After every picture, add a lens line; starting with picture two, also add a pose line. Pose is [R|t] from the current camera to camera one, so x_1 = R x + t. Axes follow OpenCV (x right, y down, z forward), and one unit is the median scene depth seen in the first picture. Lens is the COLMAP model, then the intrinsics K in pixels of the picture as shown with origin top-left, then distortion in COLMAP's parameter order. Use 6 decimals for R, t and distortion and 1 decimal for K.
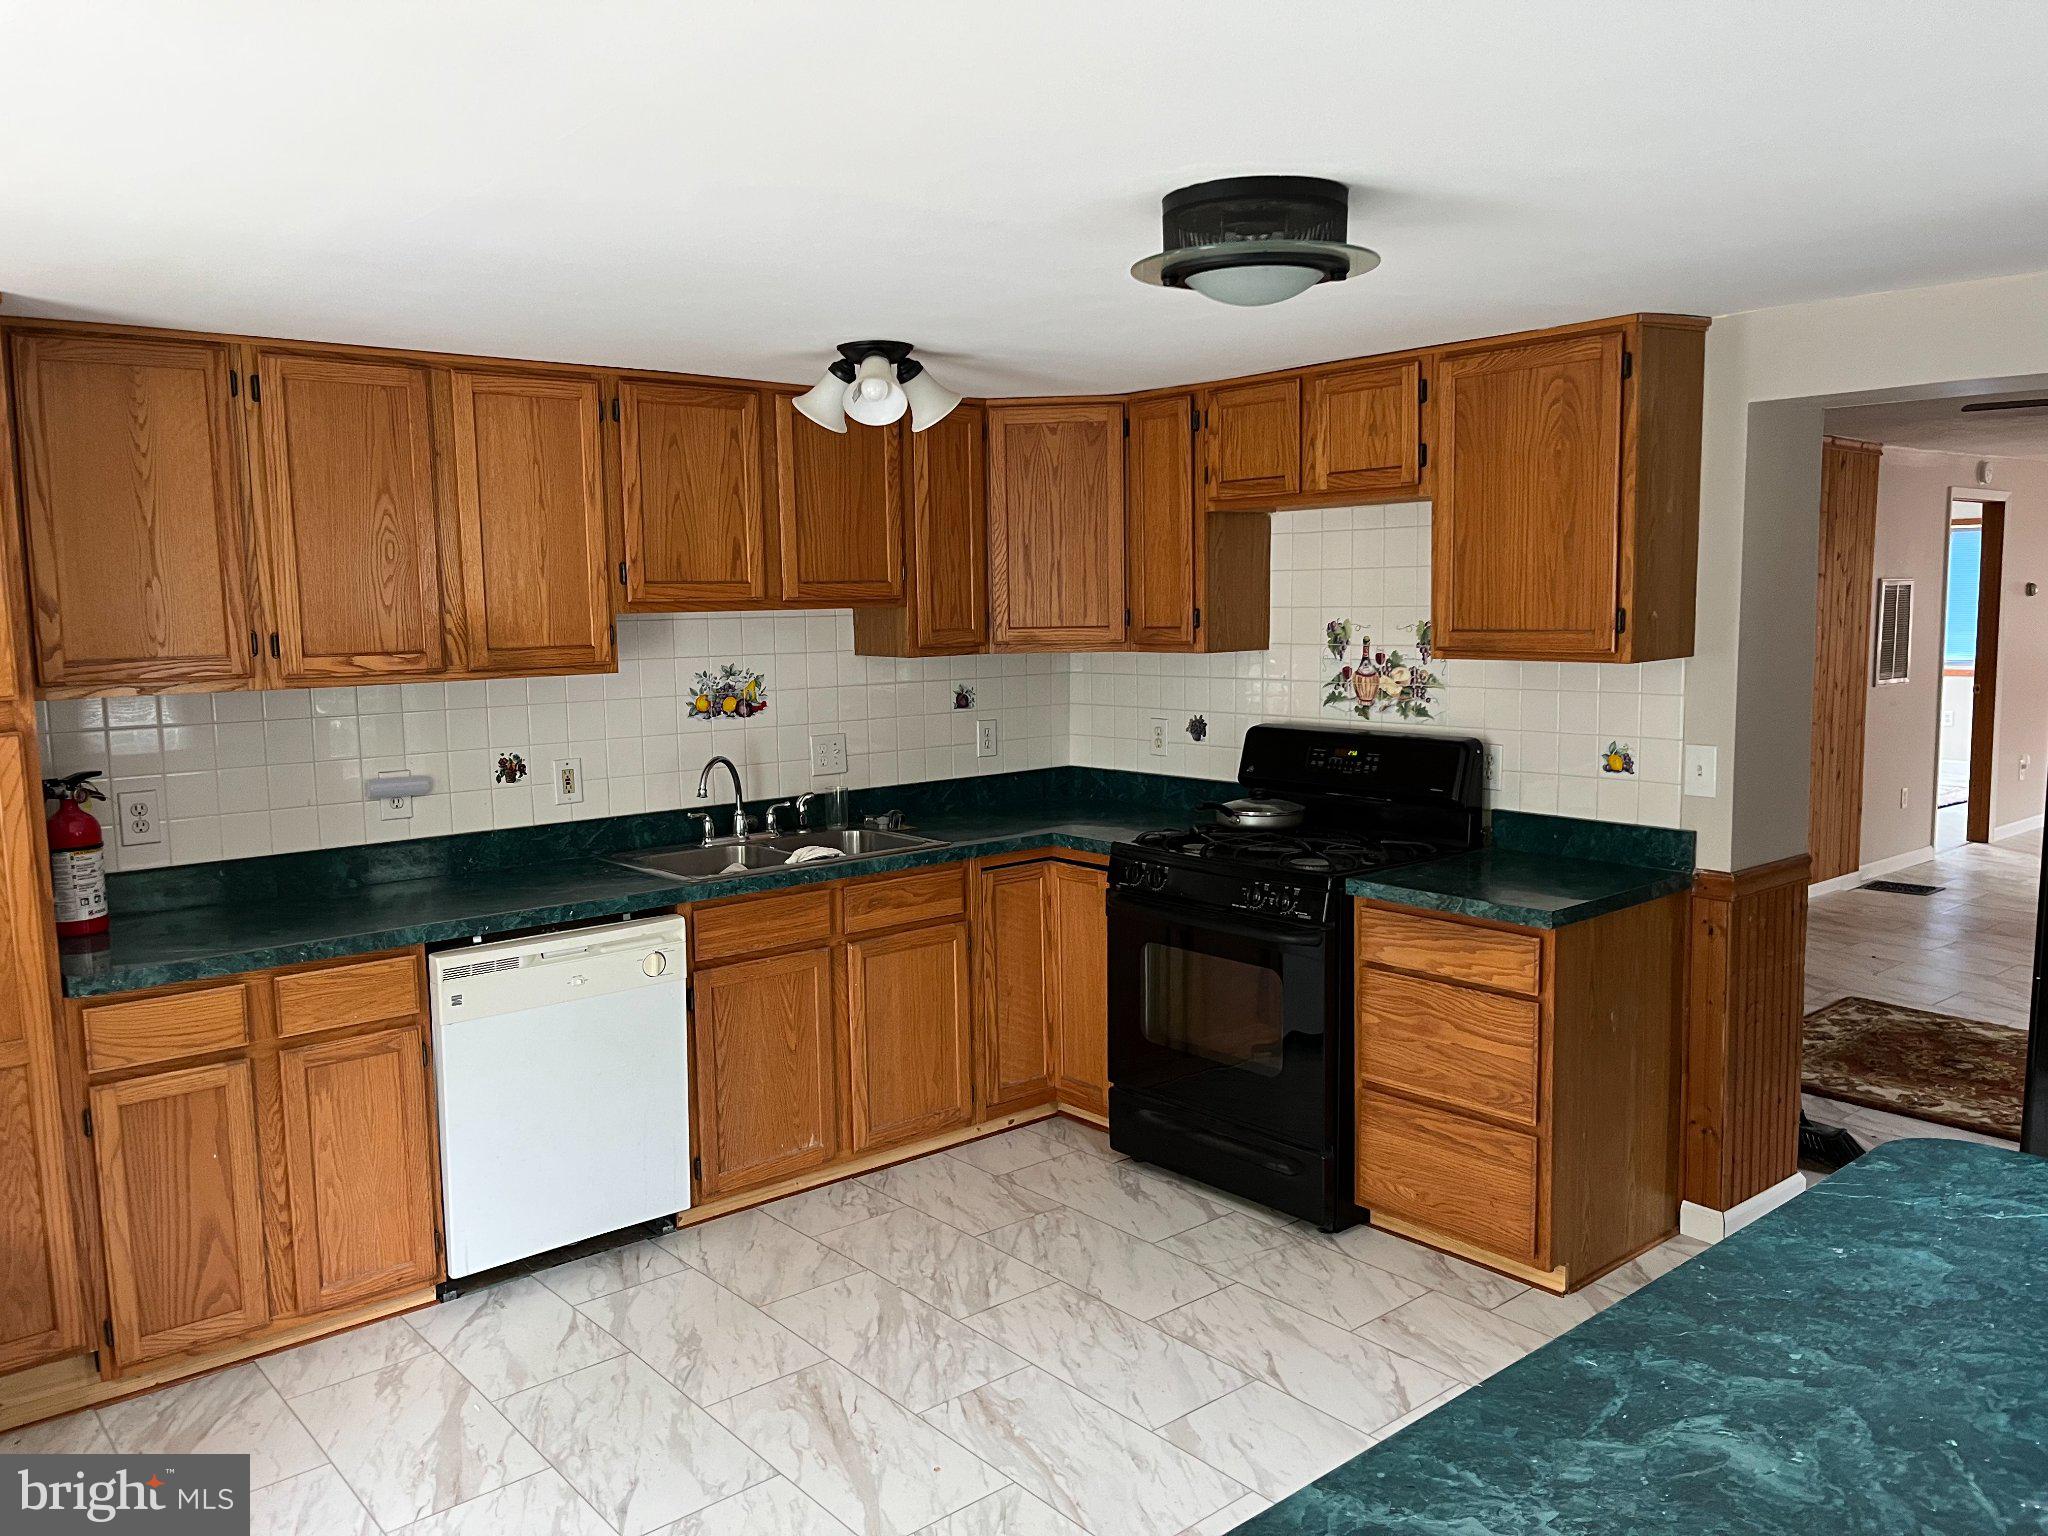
lens RADIAL K [[1563.3, 0, 1033.5], [0, 1563.3, 767.9], [0, 0, 1]] dist [0.102279, -0.131564]
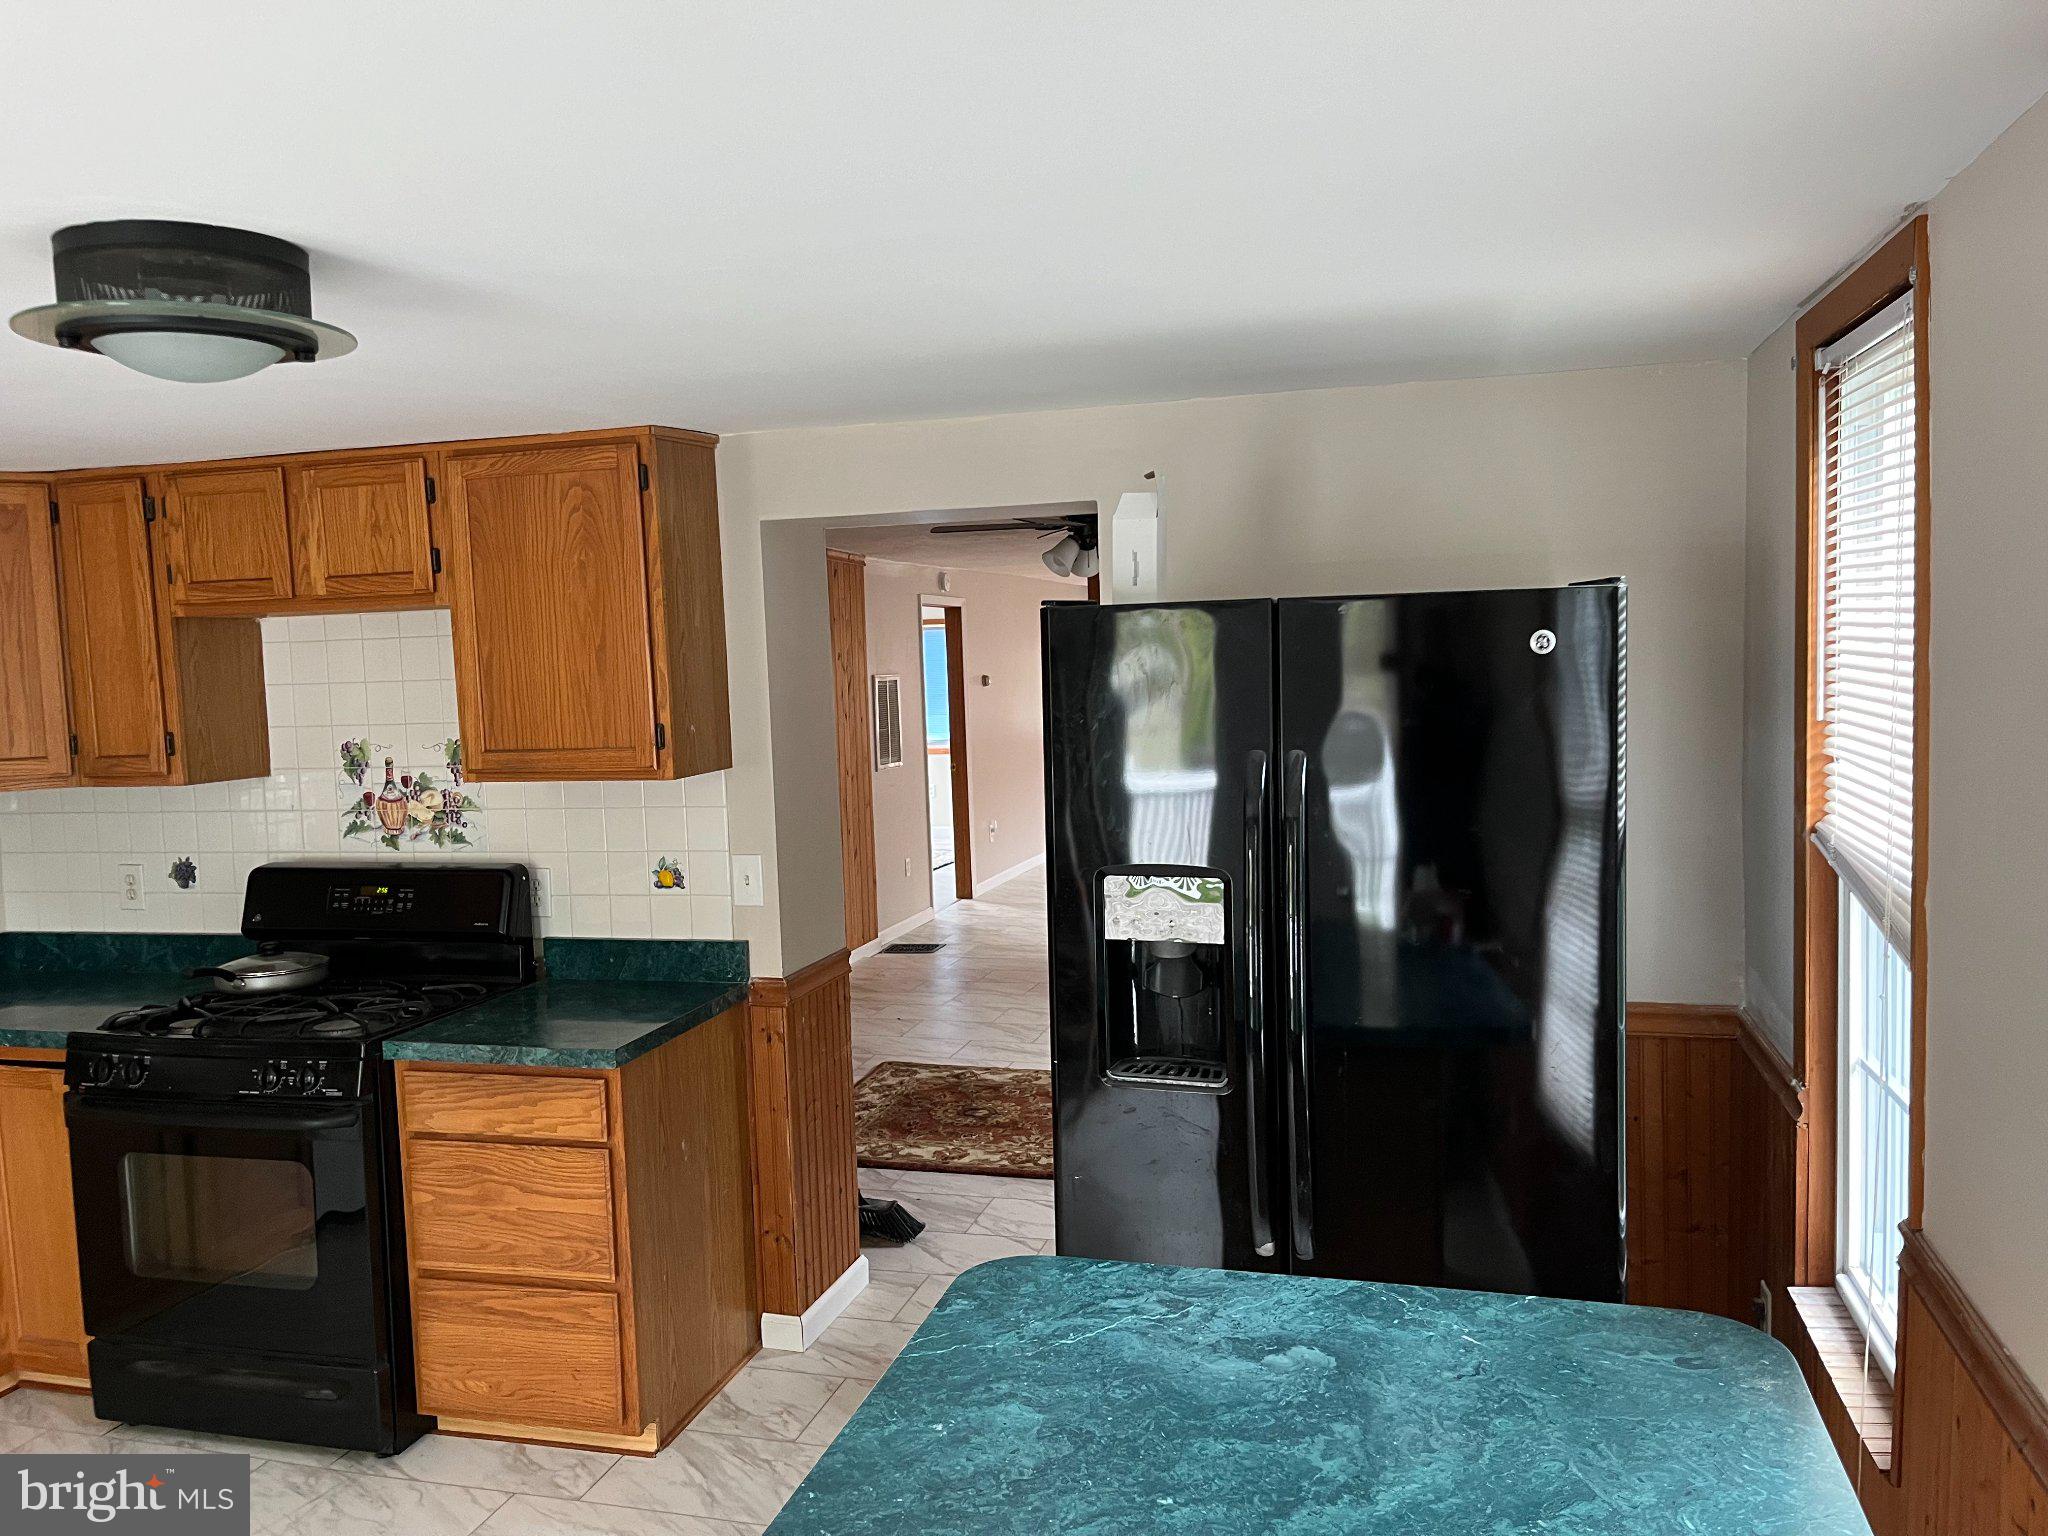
lens RADIAL K [[1515.8, 0, 1036.6], [0, 1515.8, 773.9], [0, 0, 1]] dist [0.003651, -0.004763]
pose [[0.823051, -0.057978, 0.565001, 0.031443], [0.083256, 0.996346, -0.019040, -0.030725], [-0.561832, 0.062711, 0.824871, 0.095591]]
